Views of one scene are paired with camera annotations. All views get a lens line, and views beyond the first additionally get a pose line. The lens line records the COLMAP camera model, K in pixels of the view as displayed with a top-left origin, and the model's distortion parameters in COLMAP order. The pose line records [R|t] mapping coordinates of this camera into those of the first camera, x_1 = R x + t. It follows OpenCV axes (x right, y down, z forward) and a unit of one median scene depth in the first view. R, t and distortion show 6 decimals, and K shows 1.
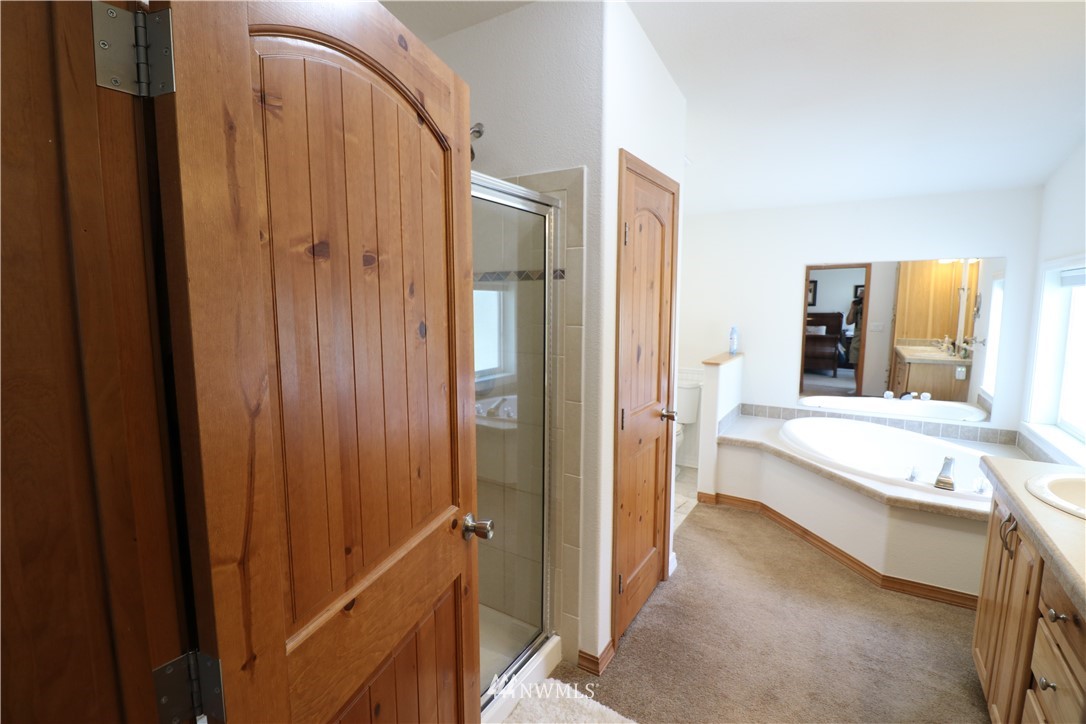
lens RADIAL K [[501.5, 0, 531.6], [0, 501.5, 358.9], [0, 0, 1]] dist [-0.010299, -0.008875]
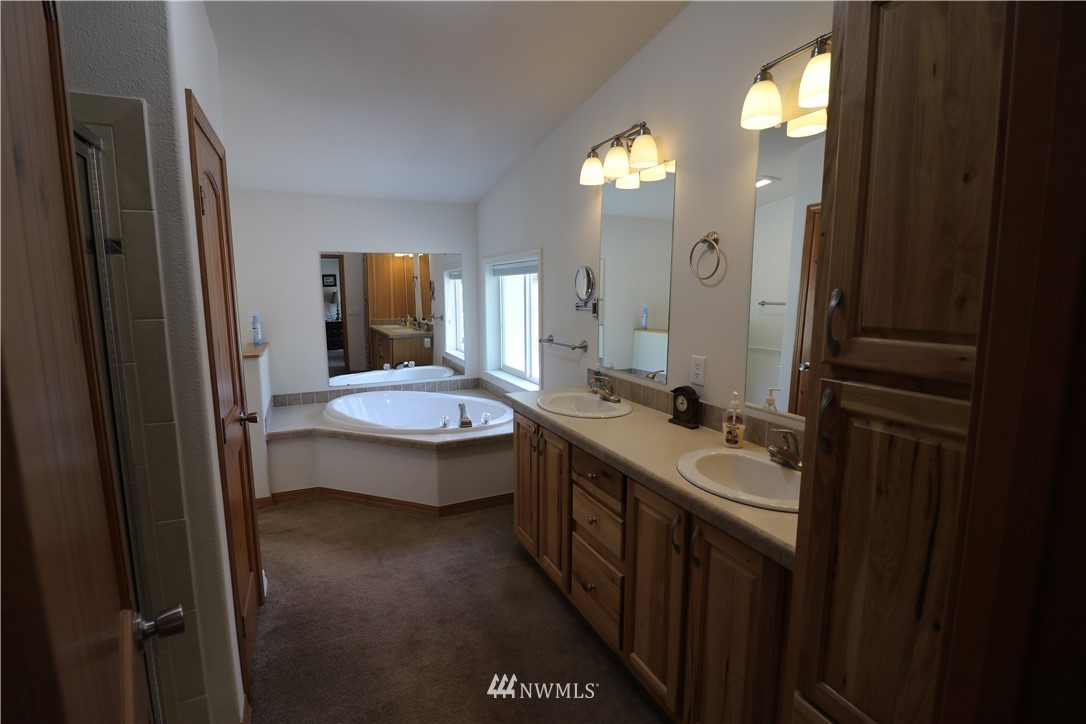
lens RADIAL K [[501.5, 0, 535.9], [0, 501.5, 359.5], [0, 0, 1]] dist [-0.010299, -0.008875]
pose [[0.528144, -0.121926, 0.840356, -0.148134], [0.101838, 0.991590, 0.079865, -0.005336], [-0.843026, 0.043399, 0.536118, 0.092187]]
